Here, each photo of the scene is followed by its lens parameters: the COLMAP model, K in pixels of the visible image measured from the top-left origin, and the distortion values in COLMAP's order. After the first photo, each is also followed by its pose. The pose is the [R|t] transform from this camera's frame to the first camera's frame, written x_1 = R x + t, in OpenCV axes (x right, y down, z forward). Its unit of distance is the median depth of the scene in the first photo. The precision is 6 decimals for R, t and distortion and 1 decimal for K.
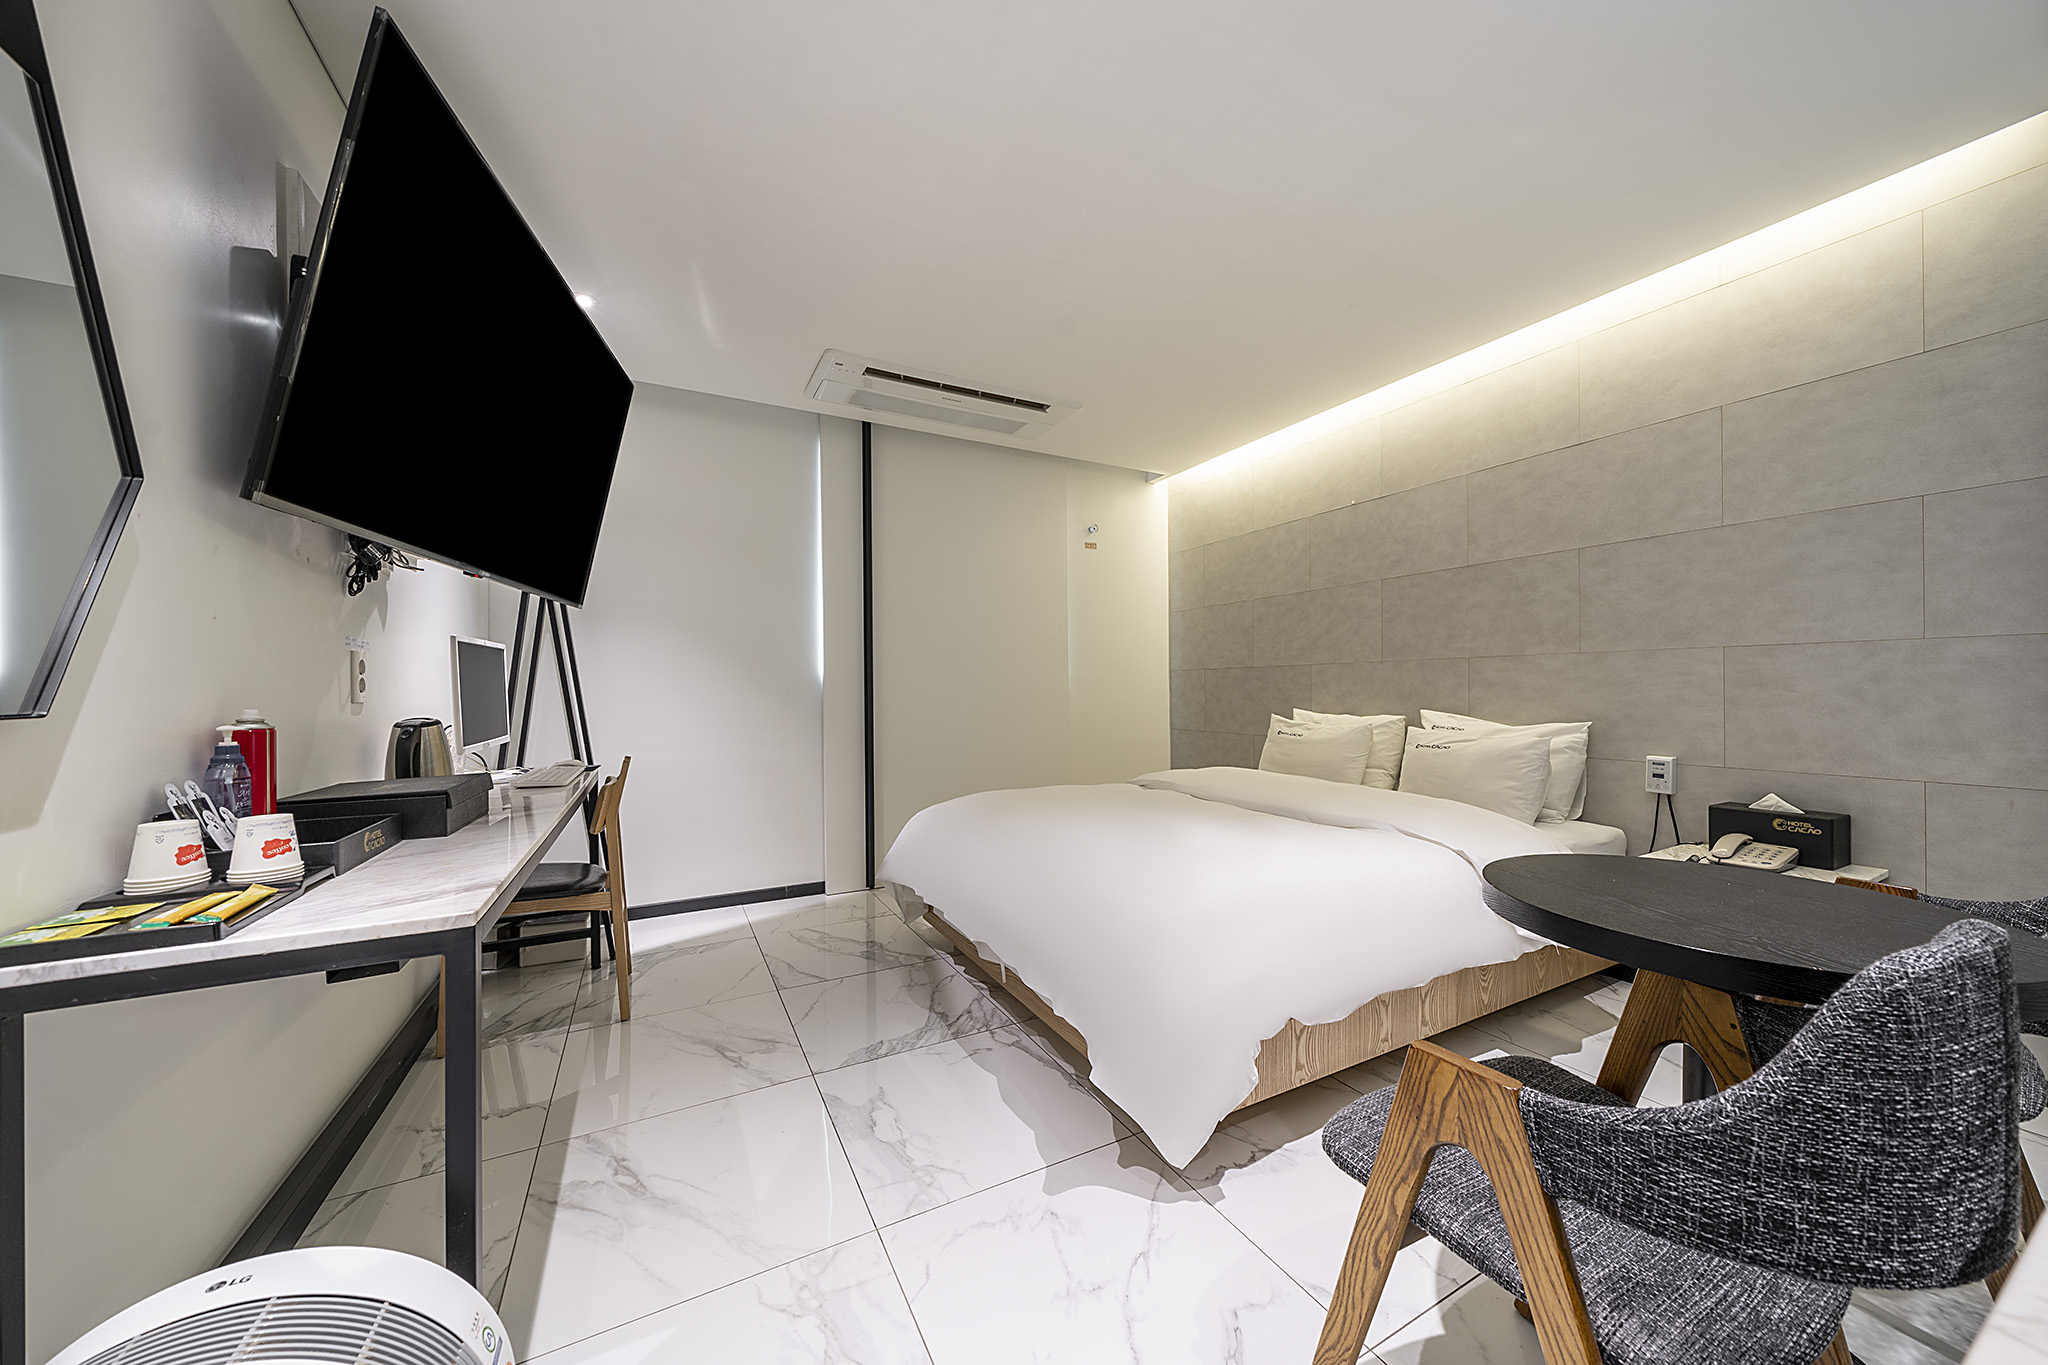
lens RADIAL K [[697.9, 0, 1025.7], [0, 697.9, 669.6], [0, 0, 1]] dist [-0.006140, 0.000061]
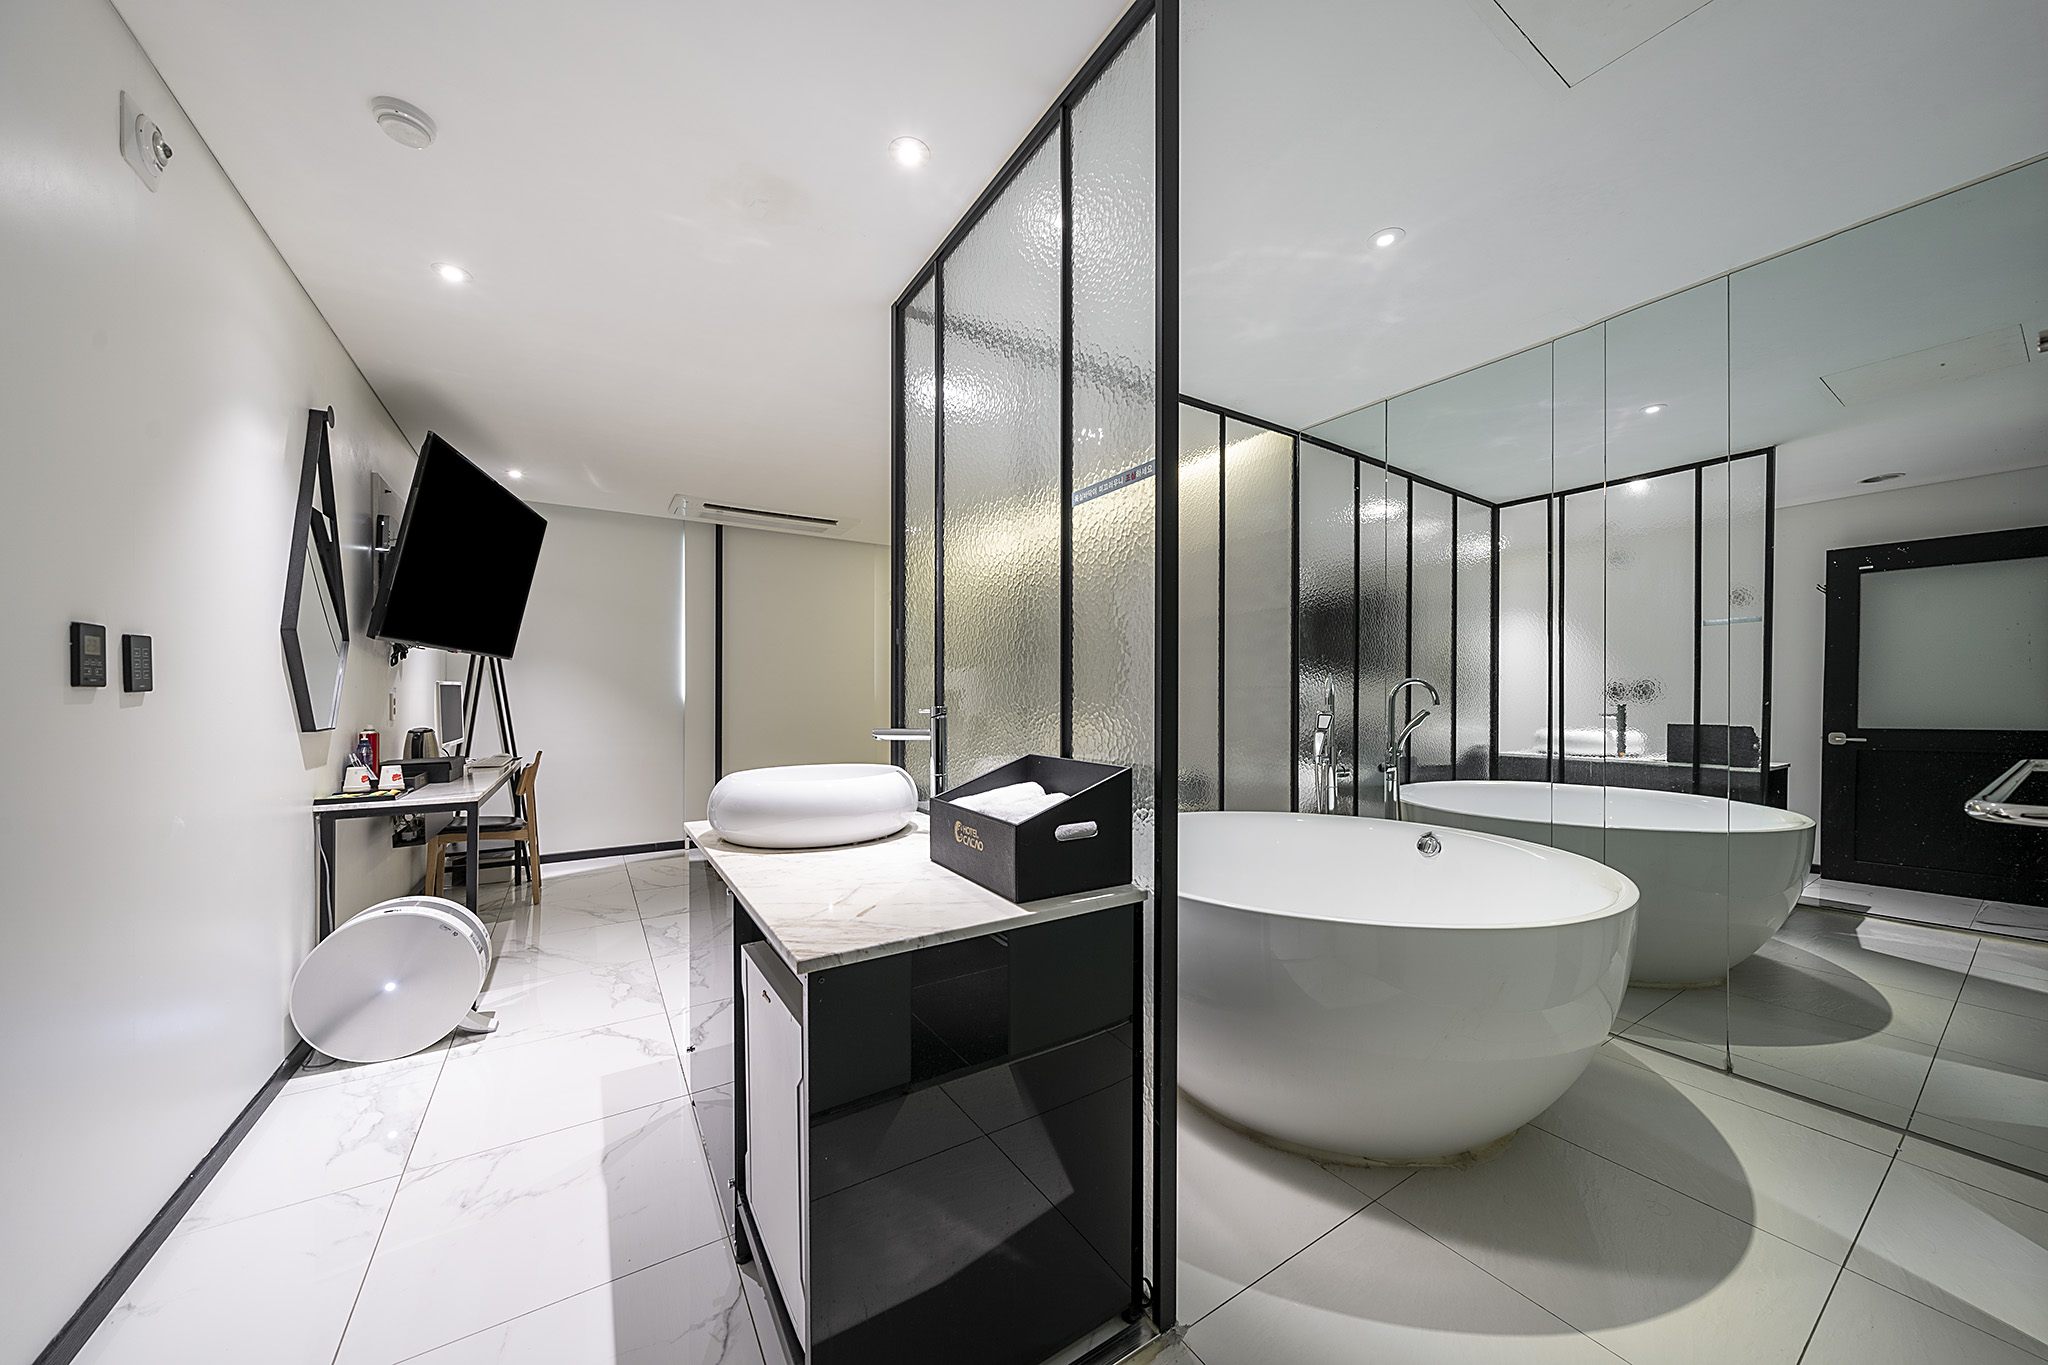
lens RADIAL K [[697.9, 0, 1025.7], [0, 697.9, 669.6], [0, 0, 1]] dist [-0.006140, 0.000061]
pose [[0.996809, 0.004843, 0.079679, 0.522551], [-0.004145, 0.999952, -0.008930, -0.067308], [-0.079719, 0.008571, 0.996781, -0.867379]]
